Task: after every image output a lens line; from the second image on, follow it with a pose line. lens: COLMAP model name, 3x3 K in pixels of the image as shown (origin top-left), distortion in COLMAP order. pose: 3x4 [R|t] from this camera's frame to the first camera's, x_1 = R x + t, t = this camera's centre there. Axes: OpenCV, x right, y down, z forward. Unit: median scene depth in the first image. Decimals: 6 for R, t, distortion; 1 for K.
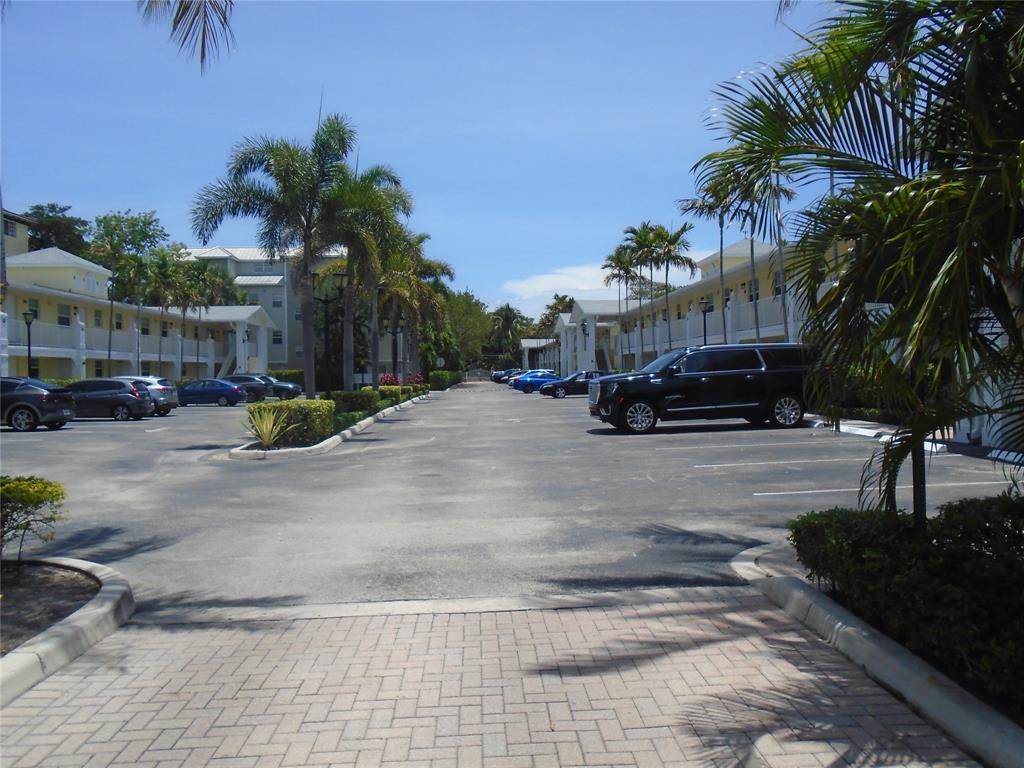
lens RADIAL K [[760.8, 0, 512.5], [0, 760.8, 378.5], [0, 0, 1]] dist [-0.039011, 0.016205]
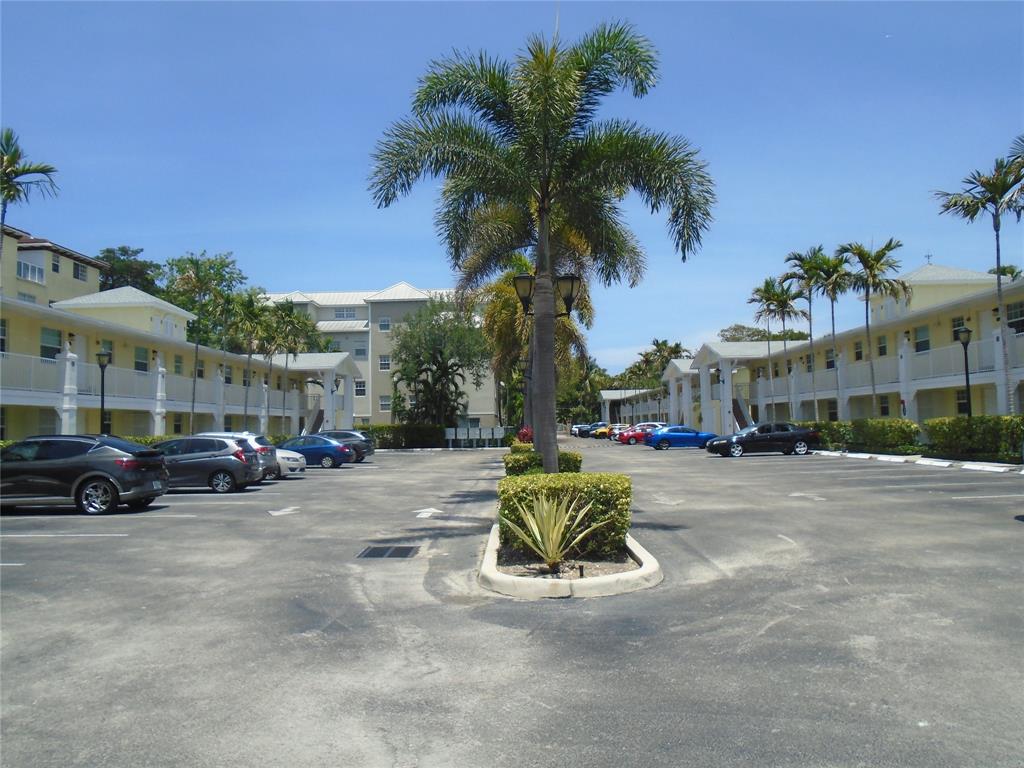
lens RADIAL K [[760.8, 0, 512.9], [0, 760.8, 393.9], [0, 0, 1]] dist [-0.039011, 0.016205]
pose [[0.997971, -0.007942, -0.063168, -0.105994], [0.004758, 0.998719, -0.050382, -0.001676], [0.063487, 0.049980, 0.996730, 0.154222]]
